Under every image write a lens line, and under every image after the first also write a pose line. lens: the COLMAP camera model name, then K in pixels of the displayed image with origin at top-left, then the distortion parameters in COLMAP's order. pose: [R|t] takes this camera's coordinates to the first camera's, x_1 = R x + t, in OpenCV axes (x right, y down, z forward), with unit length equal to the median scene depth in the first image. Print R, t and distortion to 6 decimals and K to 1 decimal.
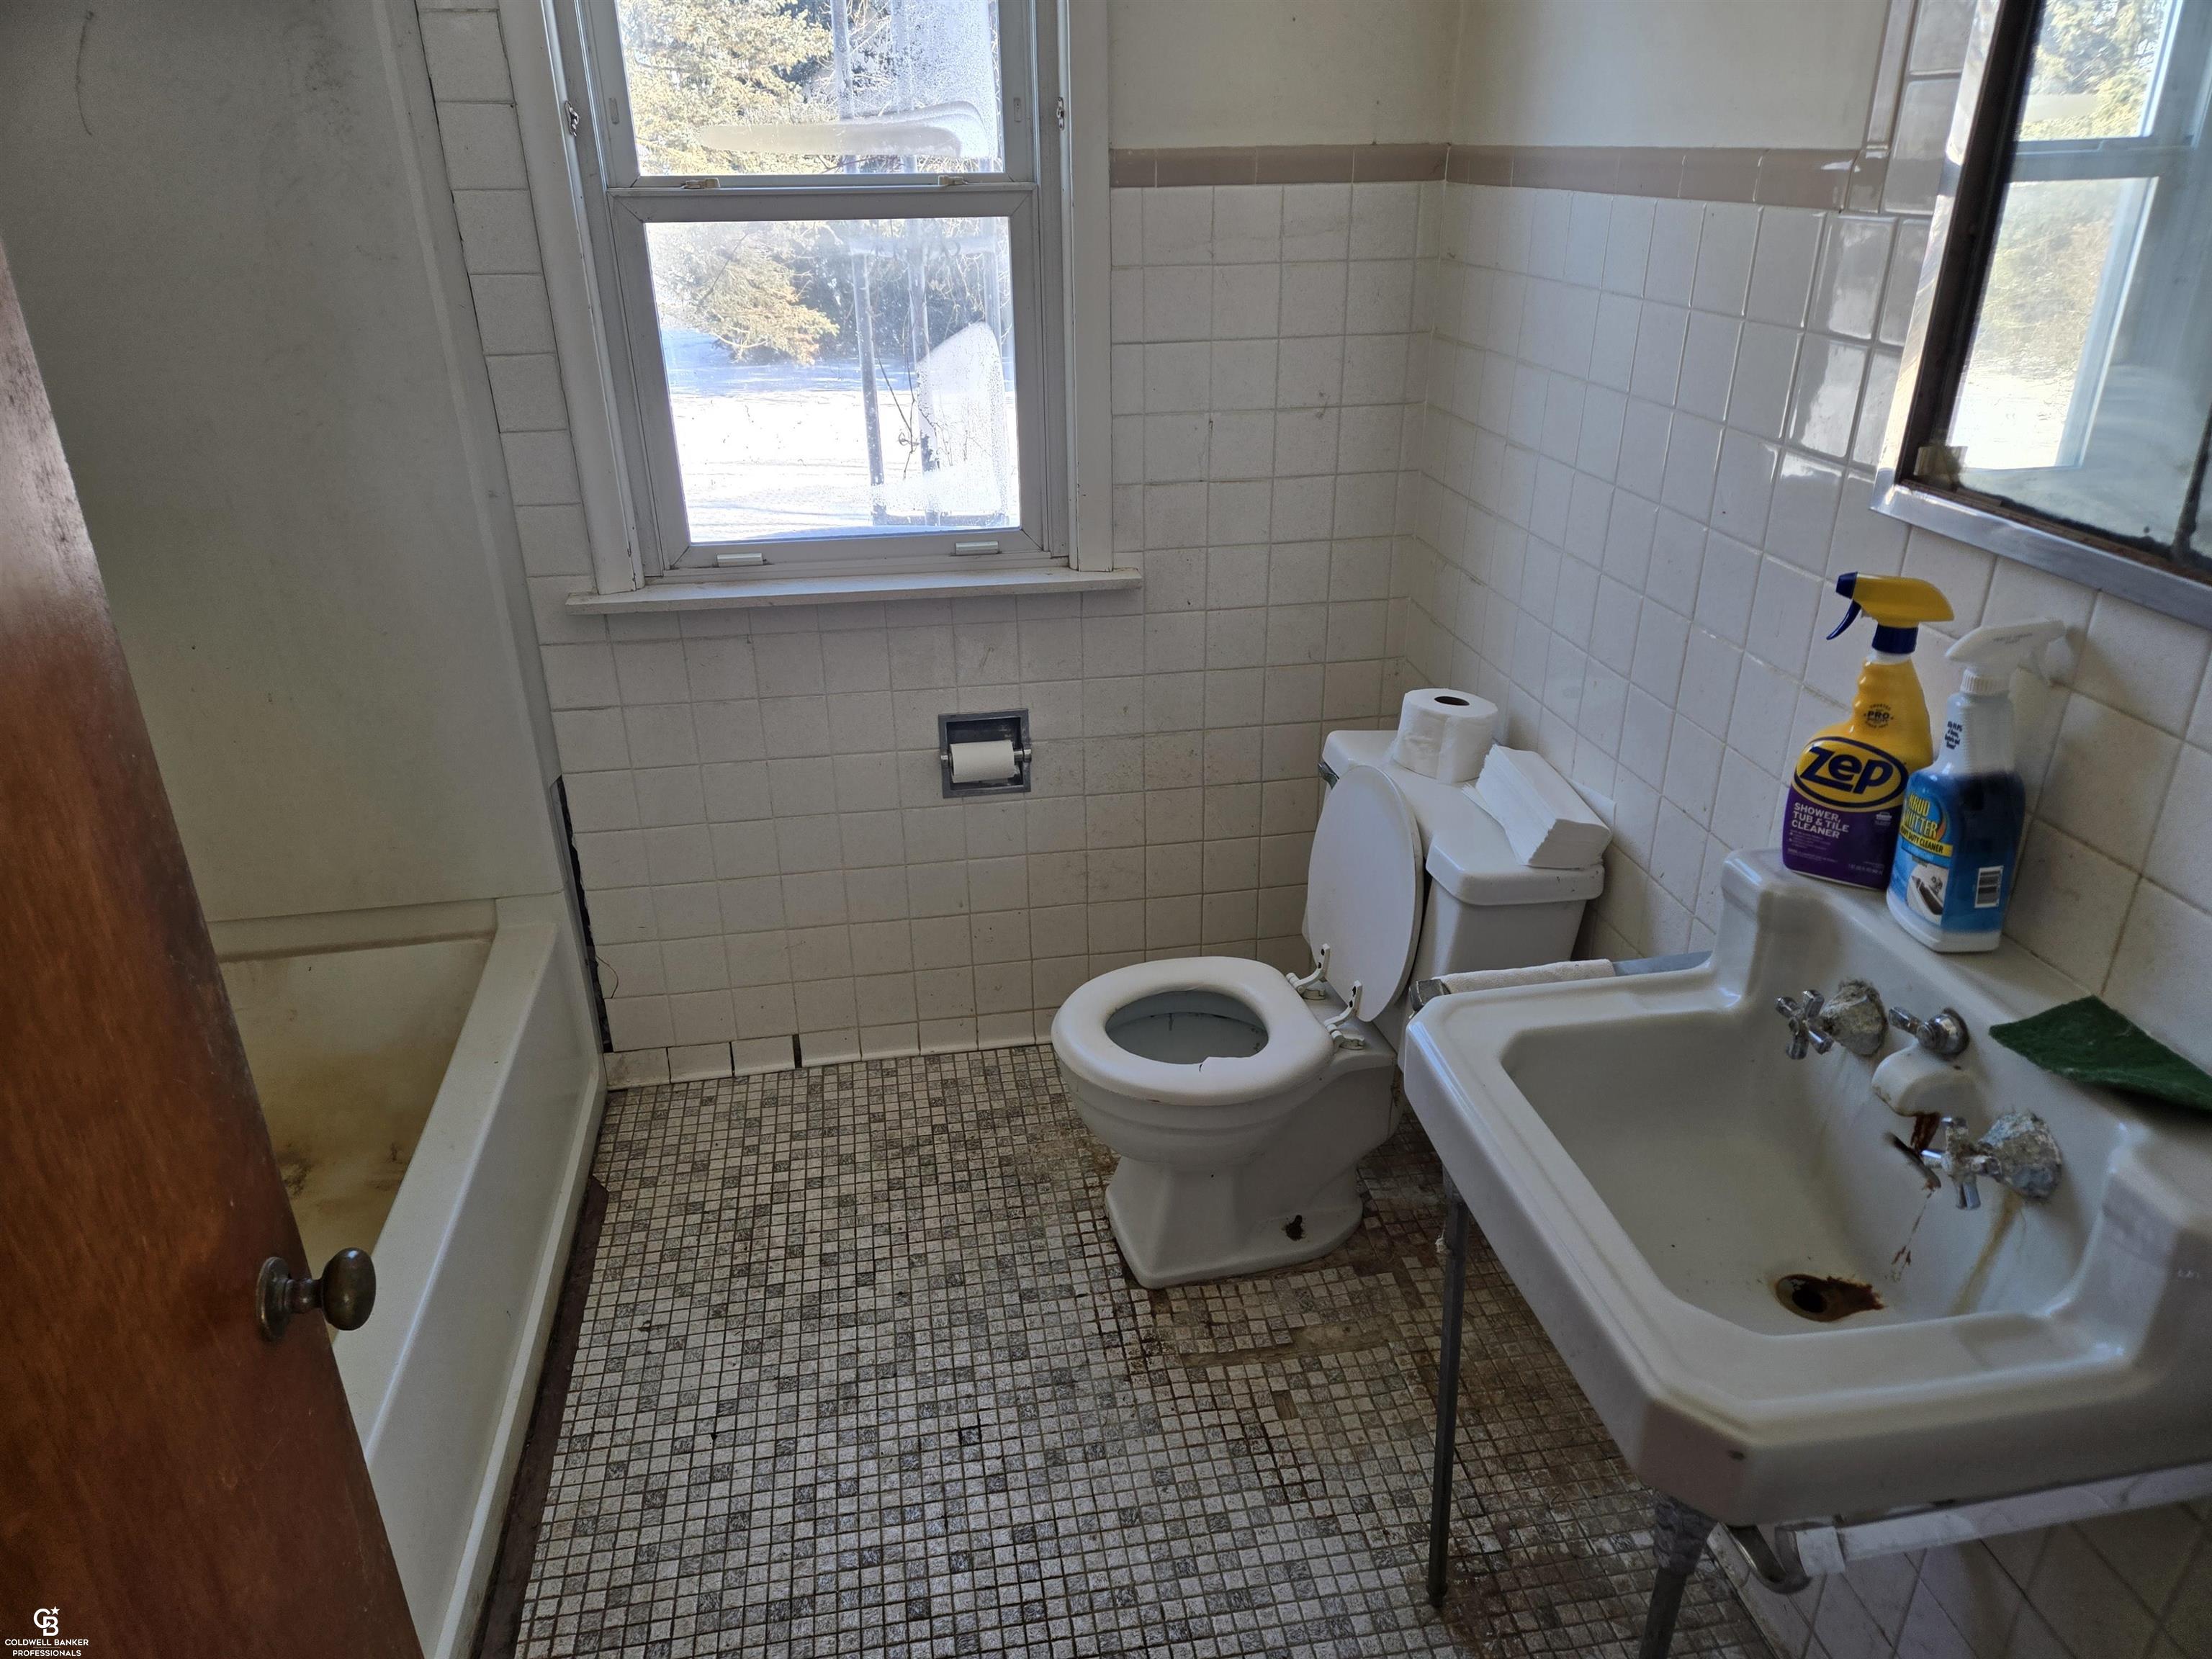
lens RADIAL K [[1485.3, 0, 1109.5], [0, 1485.3, 812.1], [0, 0, 1]] dist [0.093625, -0.074508]
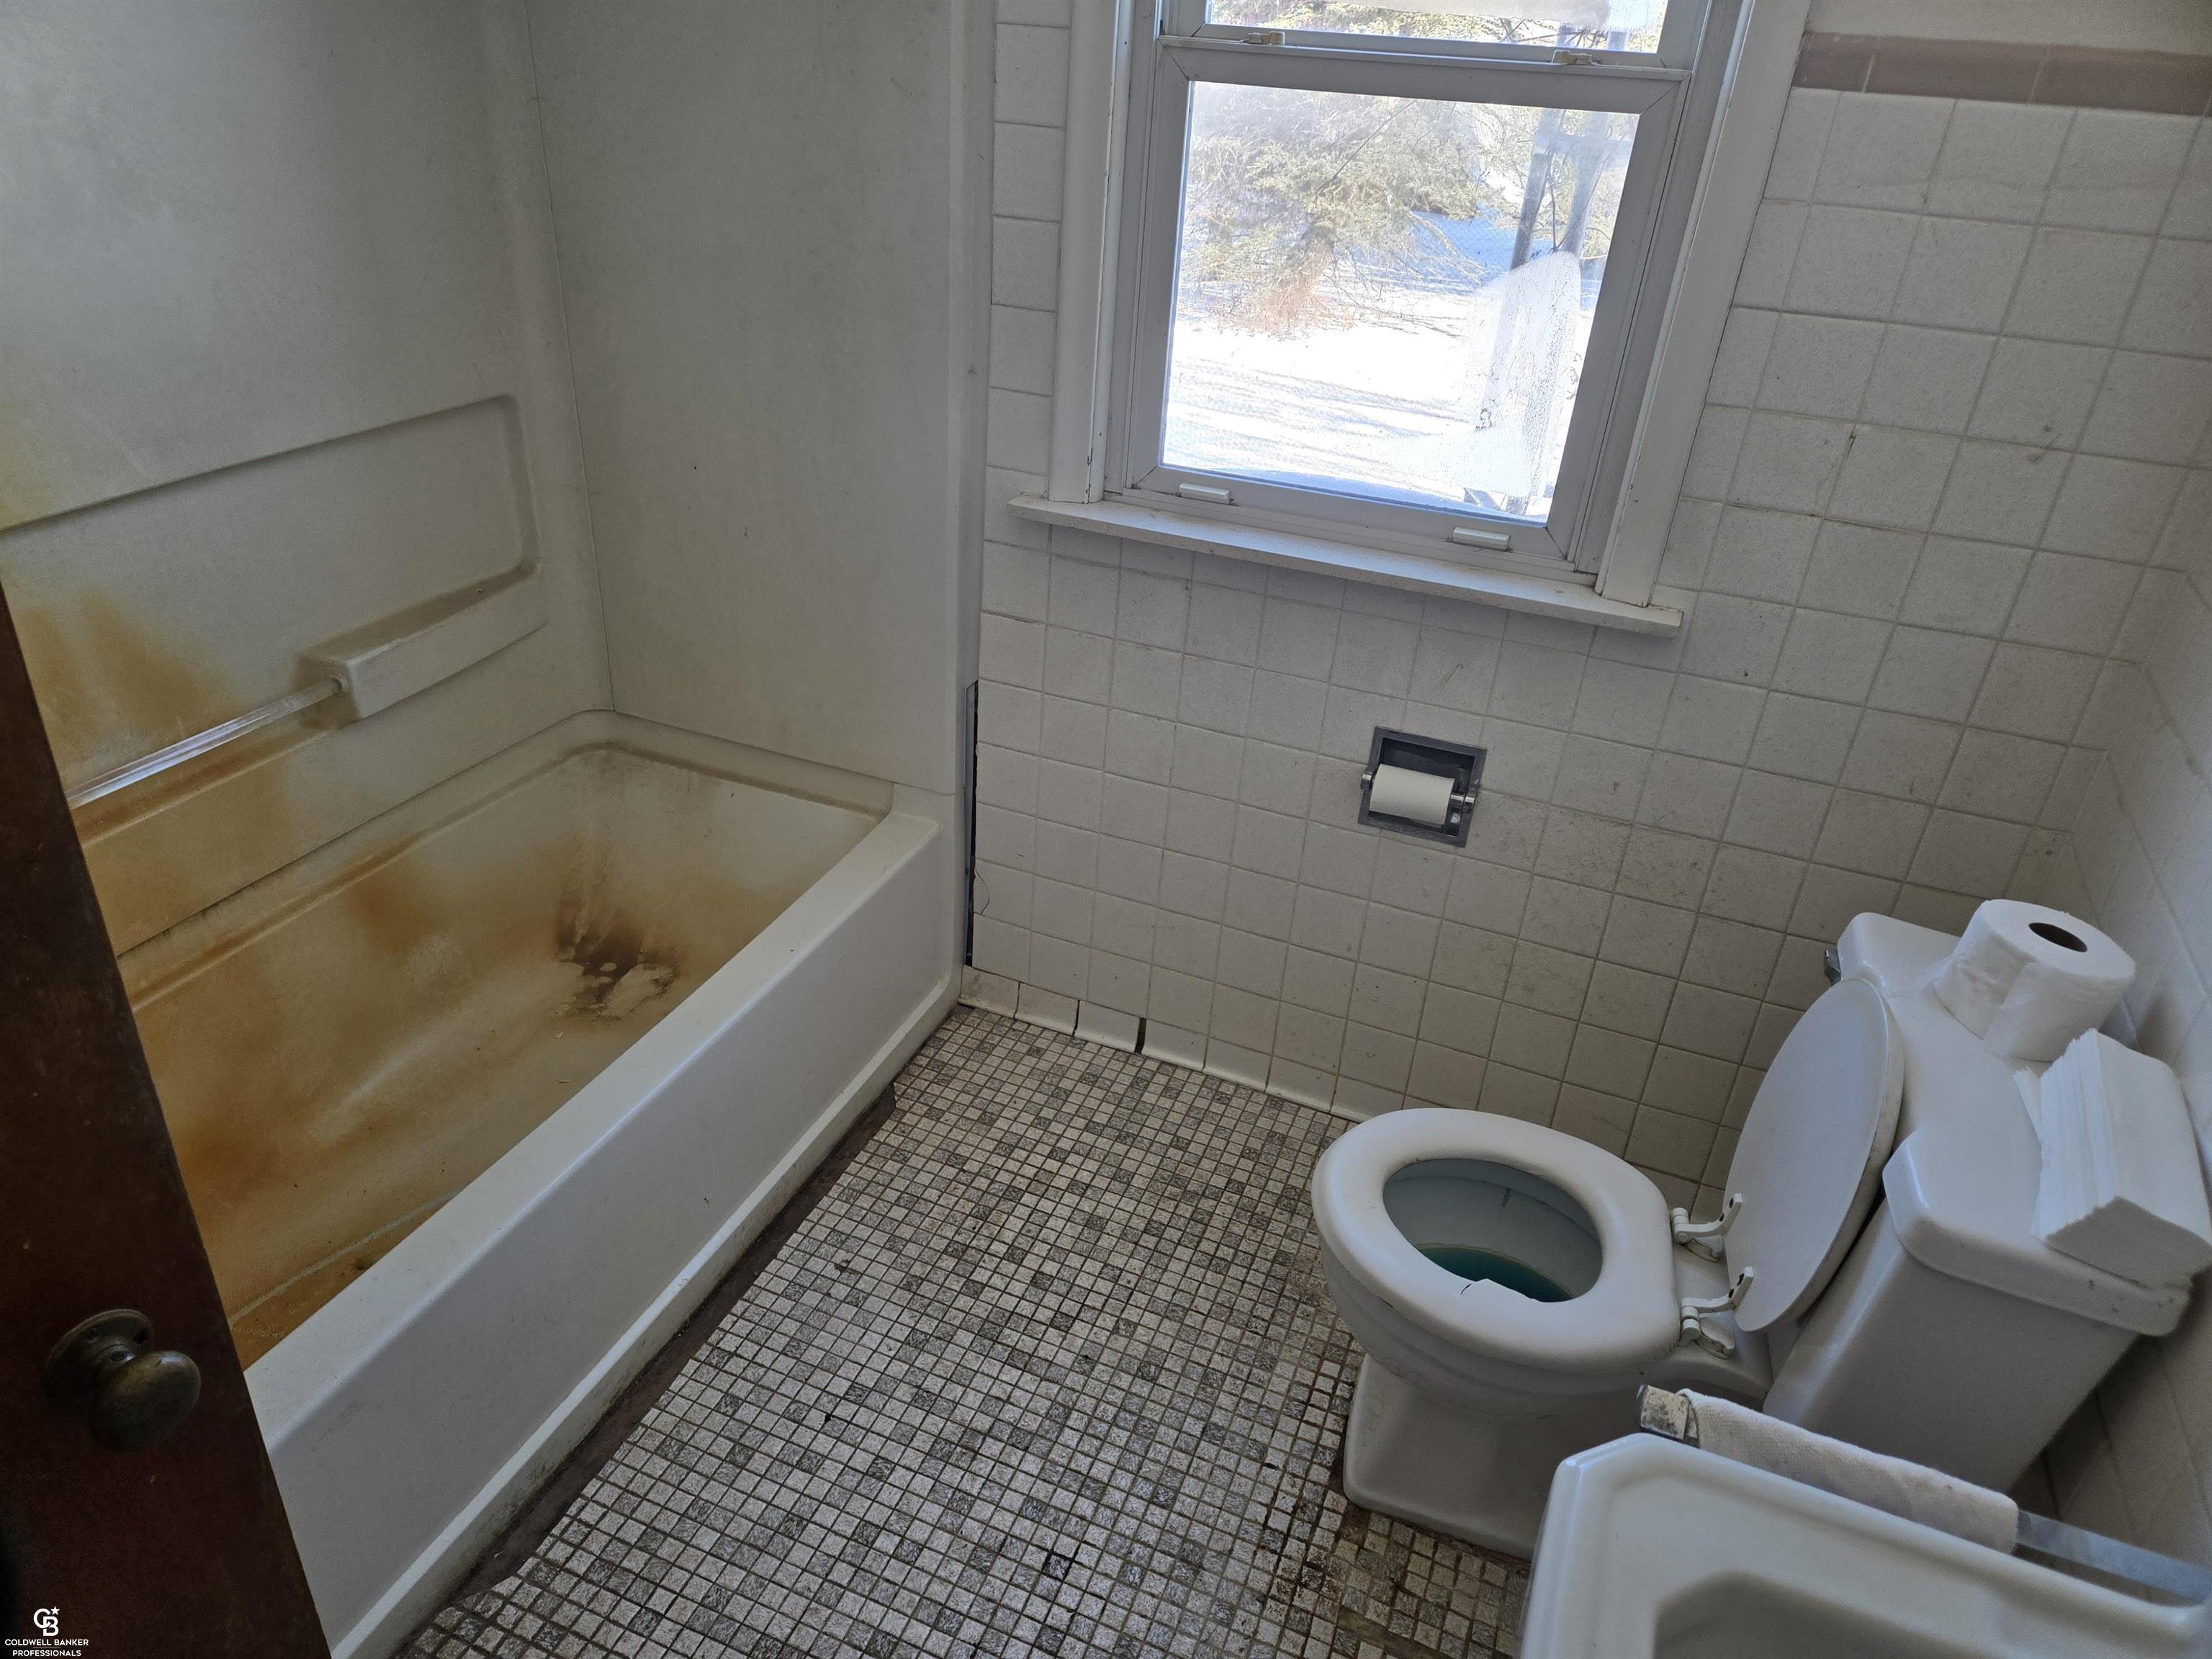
lens RADIAL K [[1464.3, 0, 1106.0], [0, 1464.3, 829.5], [0, 0, 1]] dist [0.090537, -0.088401]
pose [[0.843985, 0.311194, -0.436862, 0.150006], [-0.278721, 0.950334, 0.138493, -0.093117], [0.458263, 0.004877, 0.888803, 0.236363]]
